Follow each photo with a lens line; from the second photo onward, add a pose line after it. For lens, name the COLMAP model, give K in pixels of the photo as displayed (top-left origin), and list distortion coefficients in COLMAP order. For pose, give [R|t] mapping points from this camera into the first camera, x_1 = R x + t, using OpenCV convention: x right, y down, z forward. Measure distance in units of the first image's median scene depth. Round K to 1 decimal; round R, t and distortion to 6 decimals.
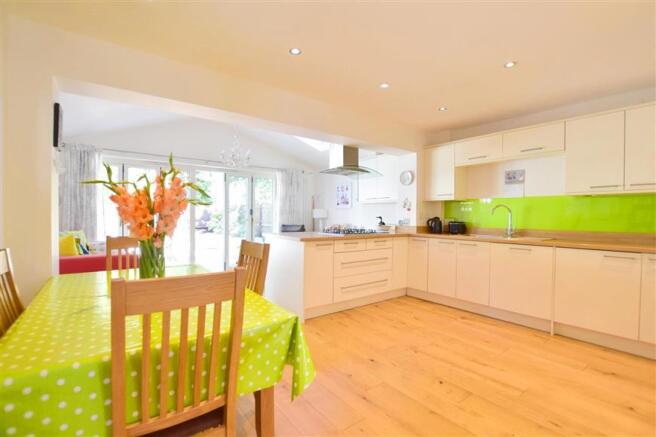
lens RADIAL K [[295.9, 0, 337.4], [0, 295.9, 216.4], [0, 0, 1]] dist [-0.024980, 0.000728]
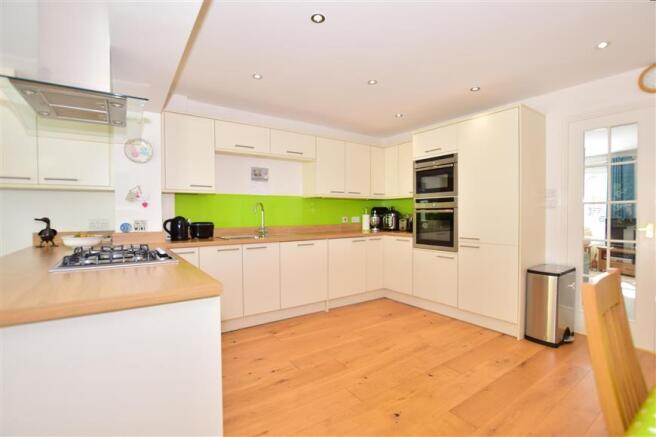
lens RADIAL K [[295.9, 0, 337.4], [0, 295.9, 216.4], [0, 0, 1]] dist [-0.024980, 0.000728]
pose [[0.060660, -0.015688, 0.998035, -0.371456], [0.010542, 0.999831, 0.015076, -0.005568], [-0.998103, 0.009607, 0.060816, 0.681607]]
